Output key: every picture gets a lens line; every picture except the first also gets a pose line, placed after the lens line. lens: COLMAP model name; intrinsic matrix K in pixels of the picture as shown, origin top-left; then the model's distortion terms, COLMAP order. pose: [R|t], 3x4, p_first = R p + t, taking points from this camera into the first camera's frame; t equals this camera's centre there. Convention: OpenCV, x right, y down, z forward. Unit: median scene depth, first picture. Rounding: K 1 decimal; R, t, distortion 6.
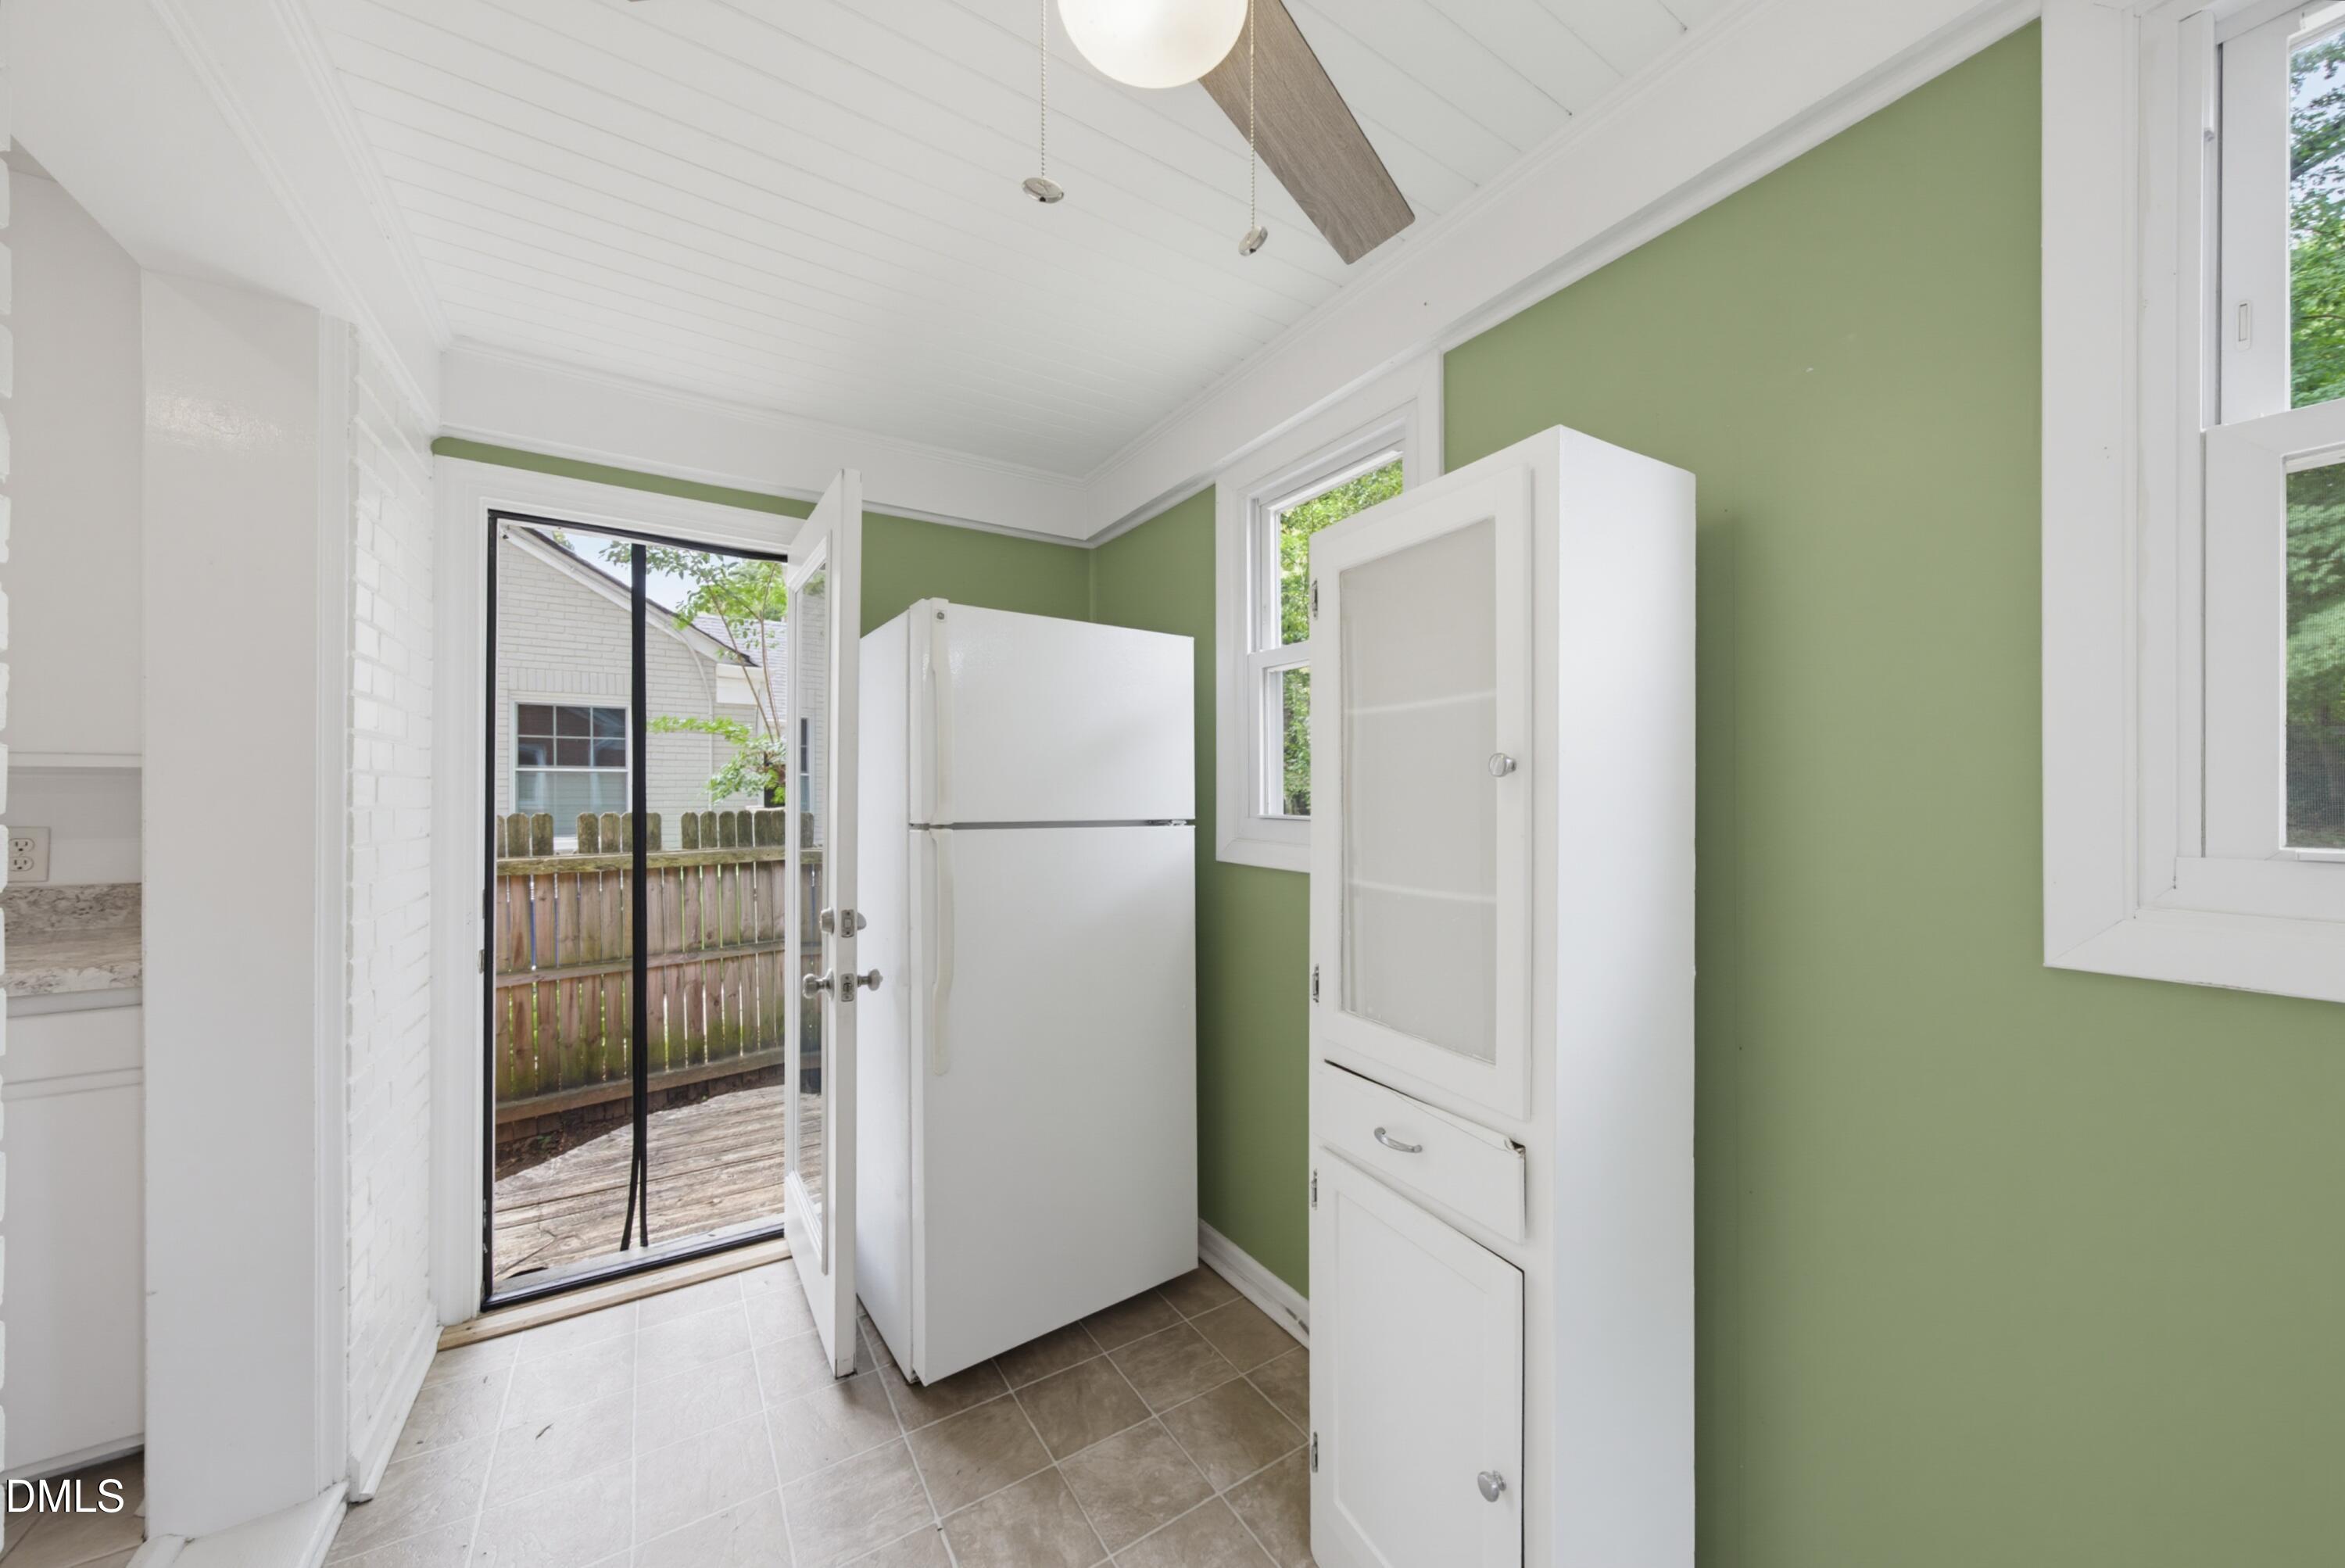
lens RADIAL K [[817.6, 0, 1172.5], [0, 817.6, 784.0], [0, 0, 1]] dist [0.001056, 0.000123]
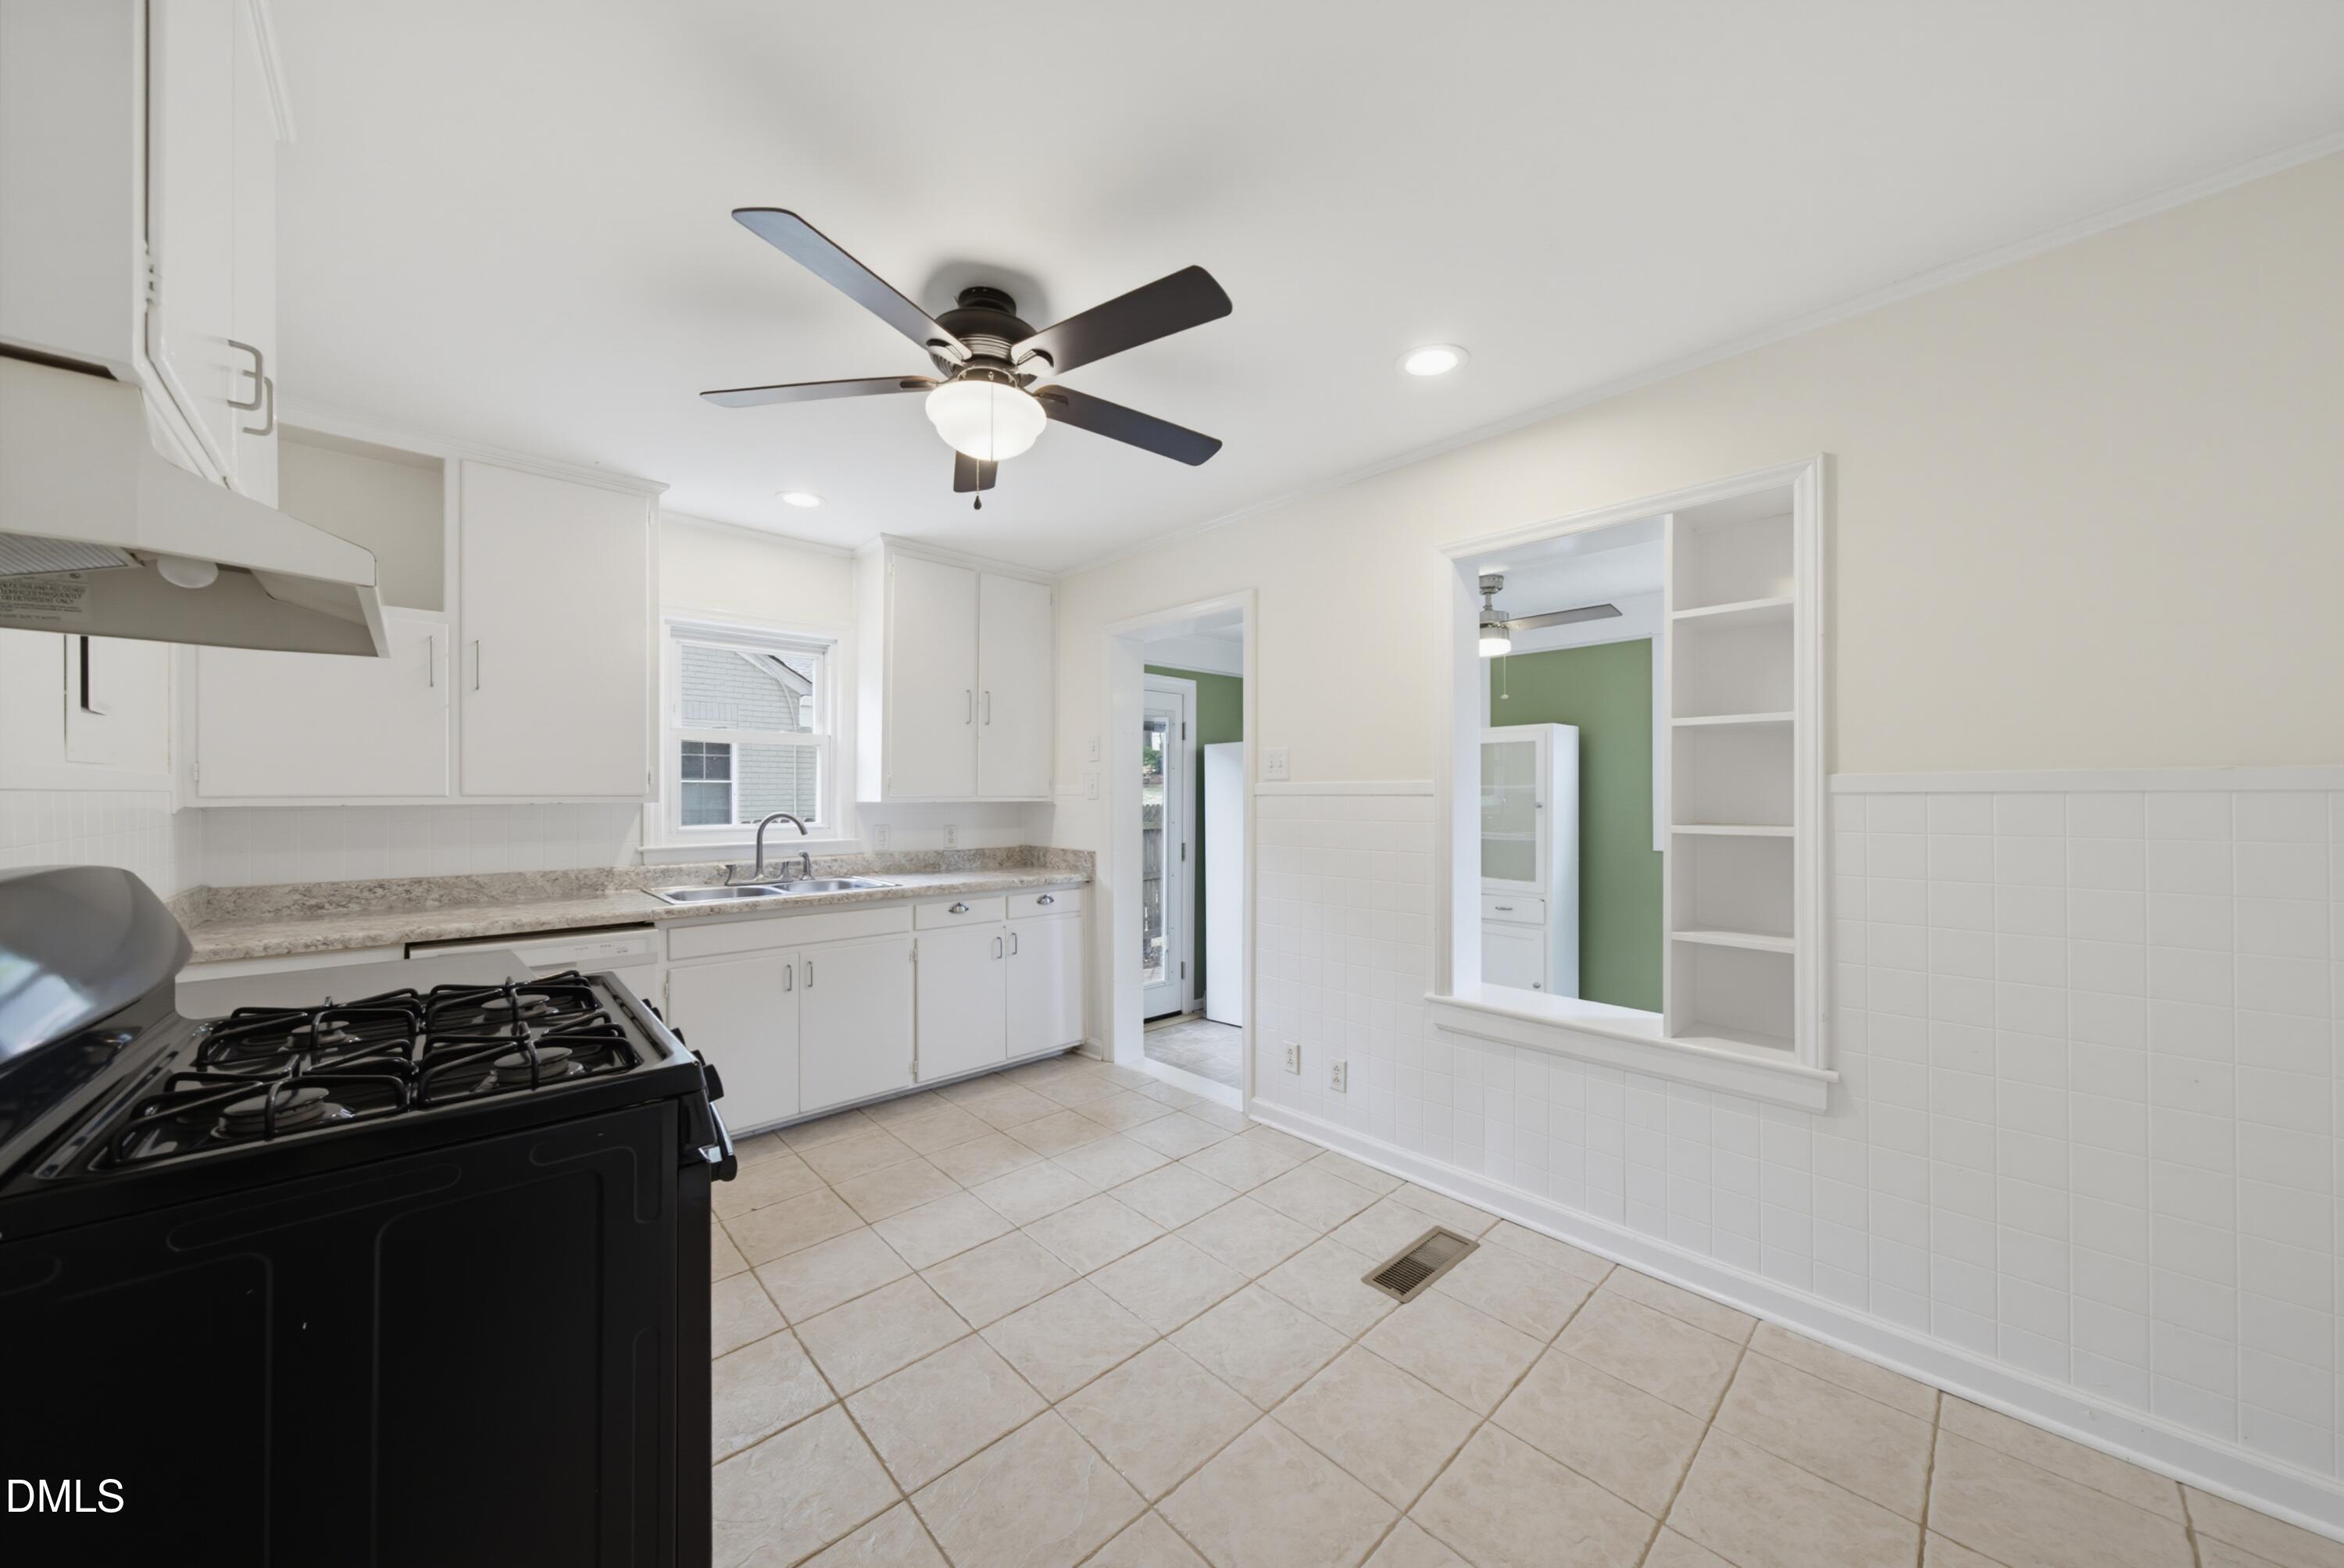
lens RADIAL K [[817.2, 0, 1172.0], [0, 817.2, 784.0], [0, 0, 1]] dist [0.001056, 0.000123]
pose [[0.977974, 0.002386, 0.208715, -2.016985], [-0.002843, 0.999994, 0.001891, -0.120451], [-0.208710, -0.002443, 0.977975, -2.336600]]
